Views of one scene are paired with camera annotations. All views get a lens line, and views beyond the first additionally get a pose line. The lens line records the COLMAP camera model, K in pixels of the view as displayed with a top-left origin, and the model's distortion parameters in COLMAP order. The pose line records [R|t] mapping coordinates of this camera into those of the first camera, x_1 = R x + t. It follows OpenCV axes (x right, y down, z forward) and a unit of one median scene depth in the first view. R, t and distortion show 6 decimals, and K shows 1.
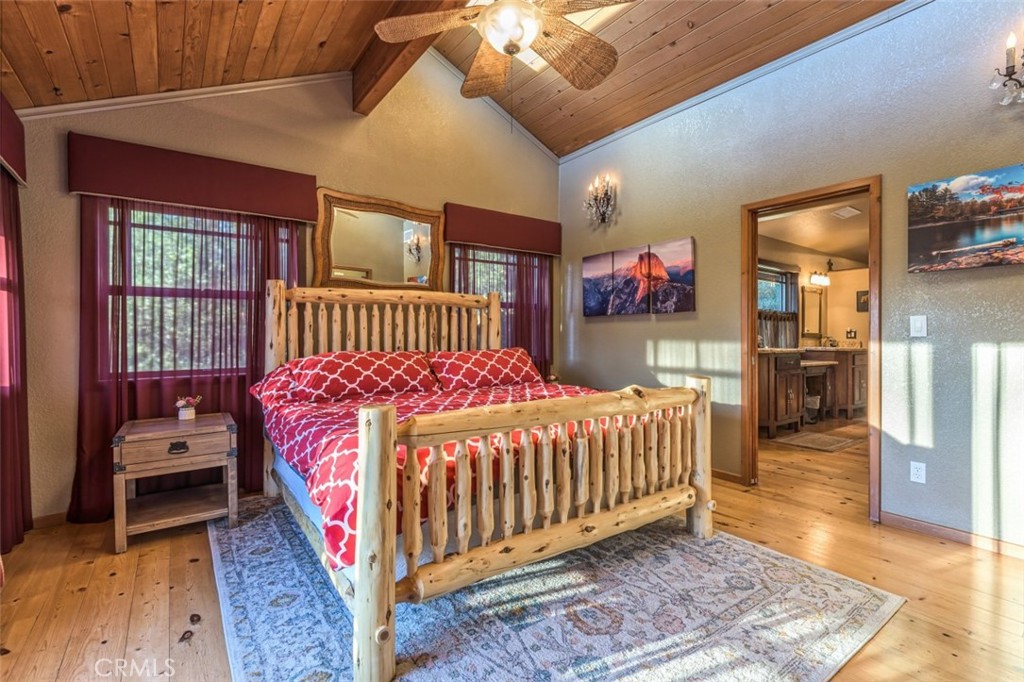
lens RADIAL K [[469.7, 0, 519.2], [0, 469.7, 337.2], [0, 0, 1]] dist [0.001269, 0.000264]
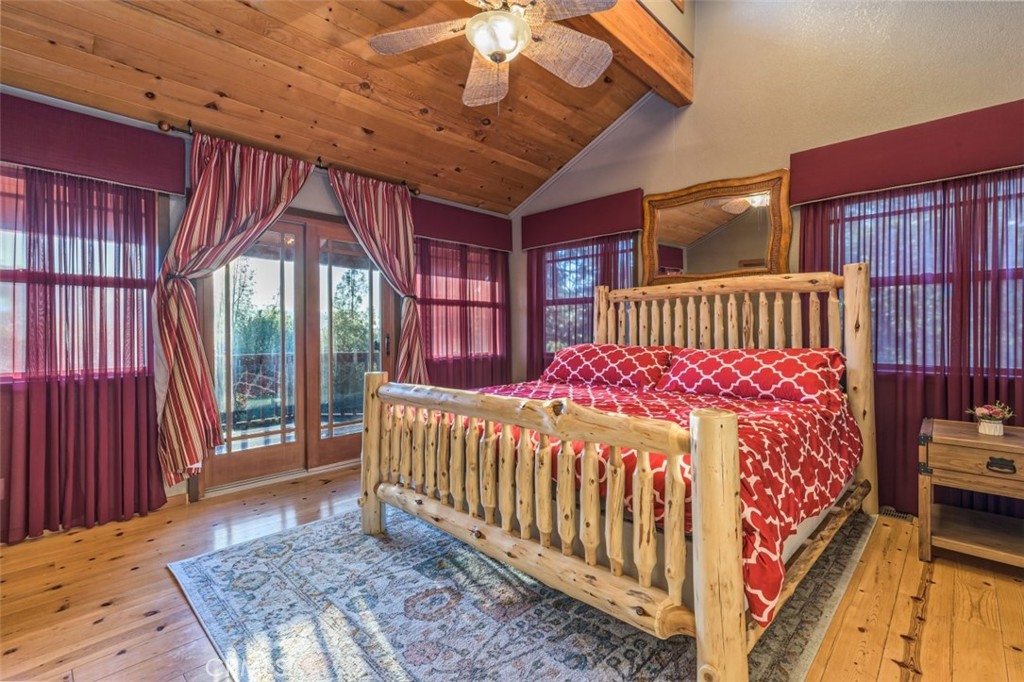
lens RADIAL K [[469.7, 0, 517.8], [0, 469.7, 331.4], [0, 0, 1]] dist [0.001269, 0.000264]
pose [[0.173861, 0.003132, -0.984765, 0.716077], [-0.003572, 0.999990, 0.002550, -0.002655], [0.984764, 0.003074, 0.173871, 0.597014]]
